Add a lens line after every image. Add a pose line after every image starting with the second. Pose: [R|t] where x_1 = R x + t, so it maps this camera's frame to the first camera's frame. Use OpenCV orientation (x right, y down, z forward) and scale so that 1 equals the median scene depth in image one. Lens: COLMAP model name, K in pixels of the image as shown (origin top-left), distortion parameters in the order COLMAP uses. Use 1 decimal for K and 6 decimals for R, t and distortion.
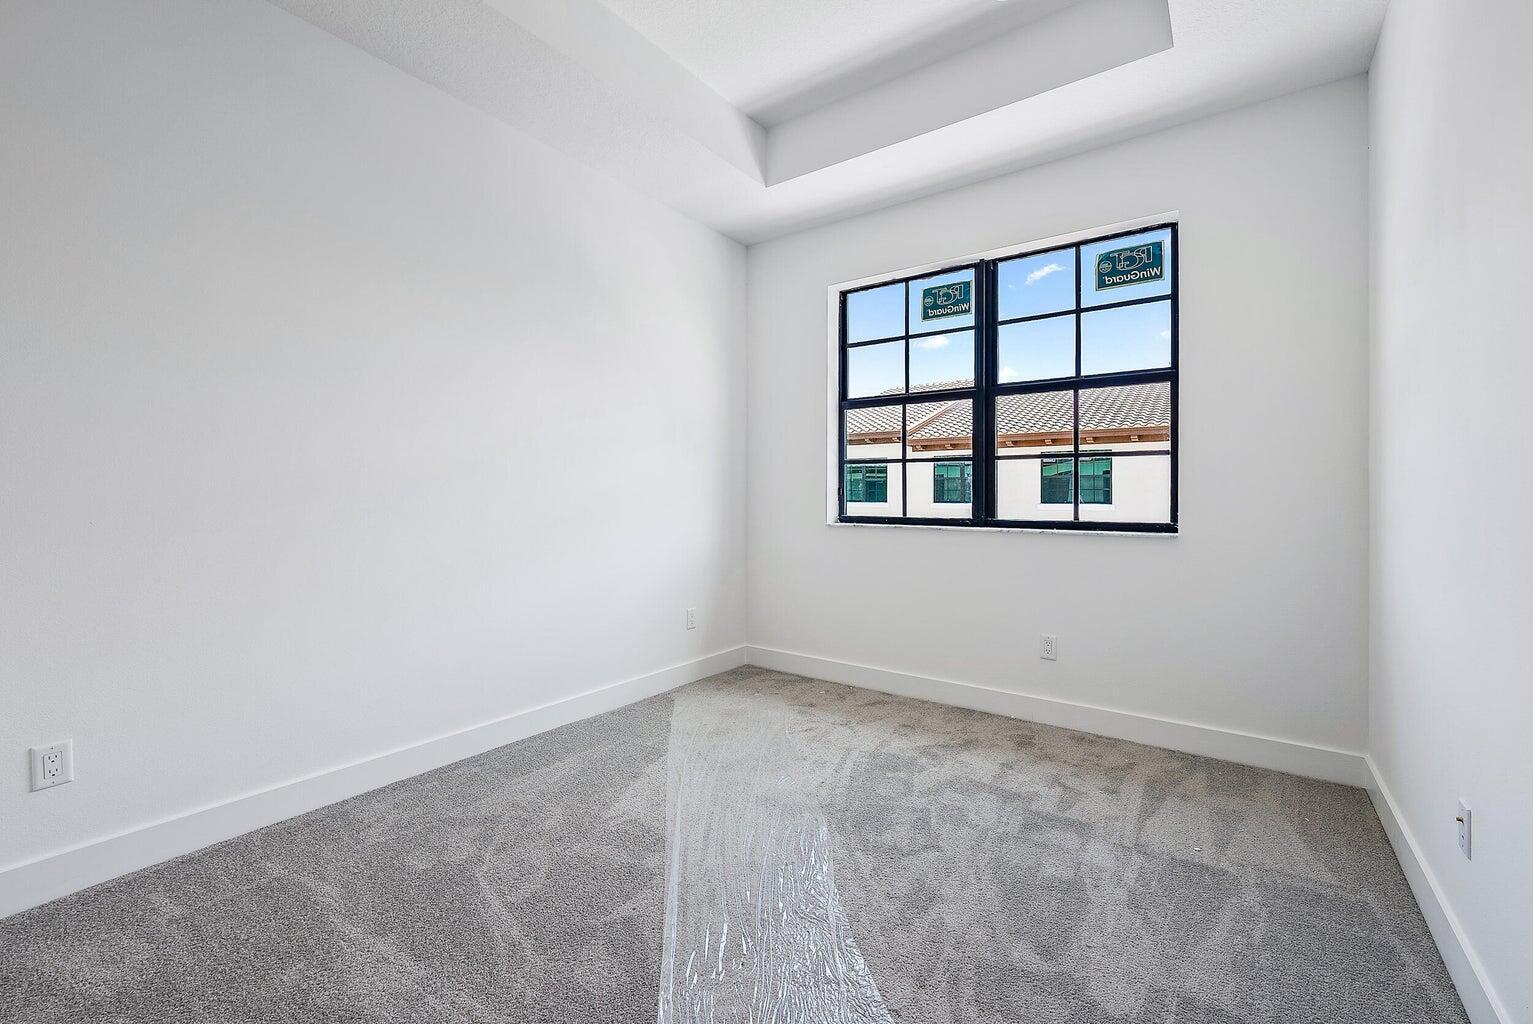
lens RADIAL K [[624.1, 0, 766.5], [0, 624.1, 512.0], [0, 0, 1]] dist [-0.000184, 0.000050]
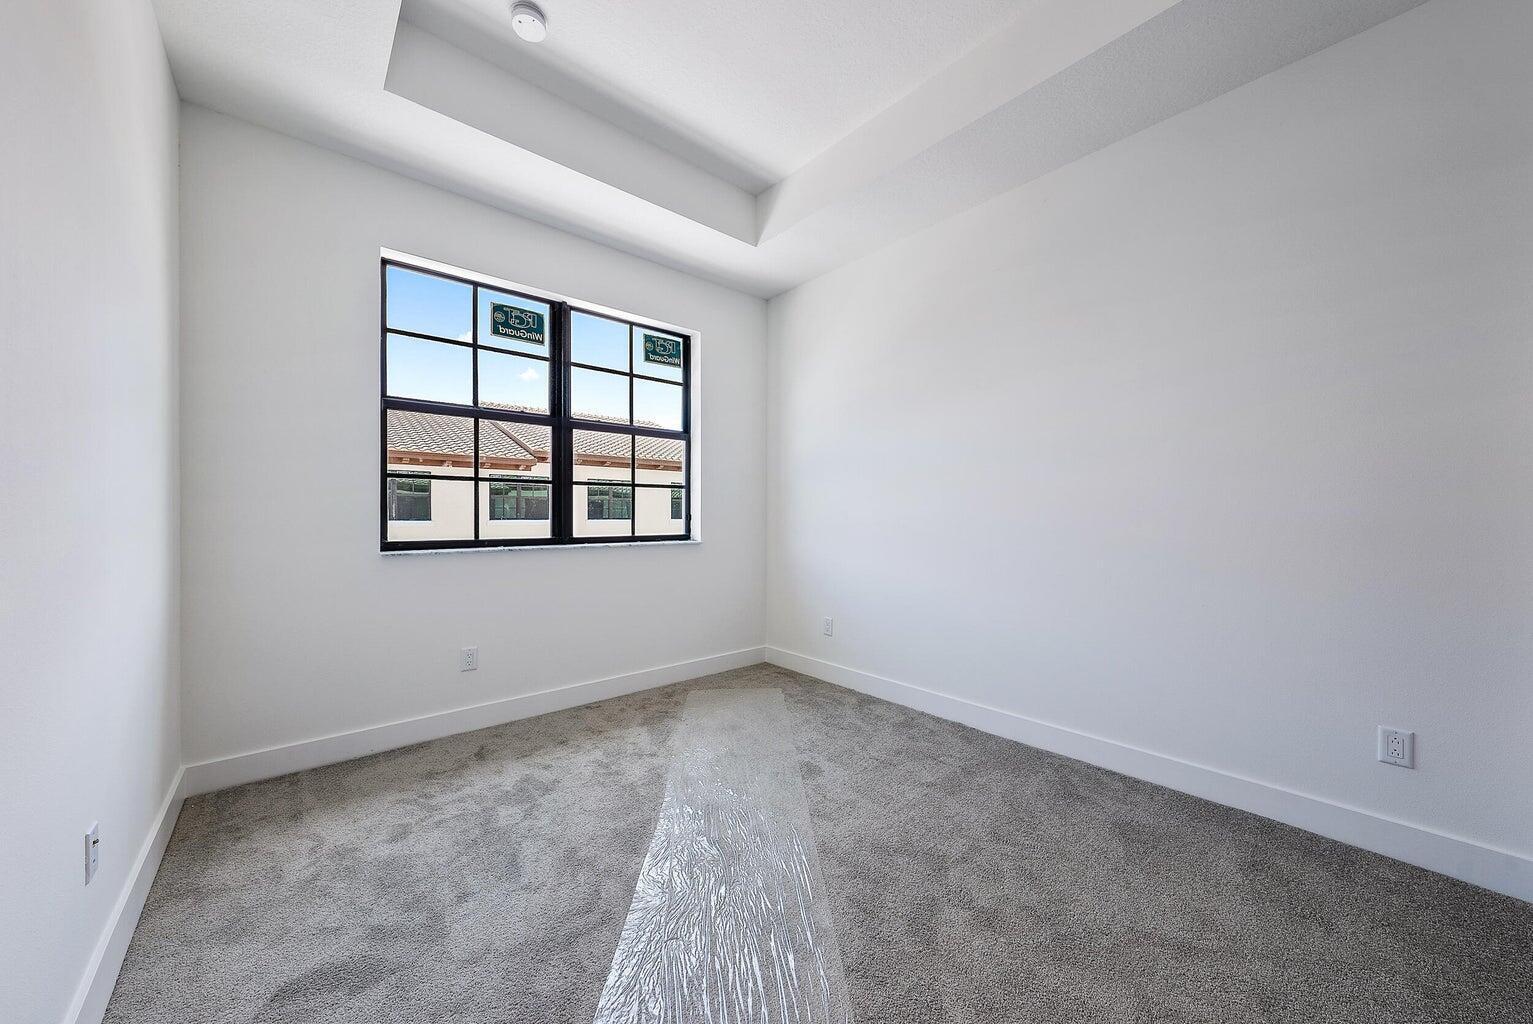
lens RADIAL K [[570.0, 0, 766.5], [0, 570.0, 512.0], [0, 0, 1]] dist [0.000224, -0.000007]
pose [[0.252192, 0.009881, 0.967627, -0.520345], [0.017703, 0.999733, -0.014823, -0.011348], [-0.967515, 0.020868, 0.251950, 0.392070]]
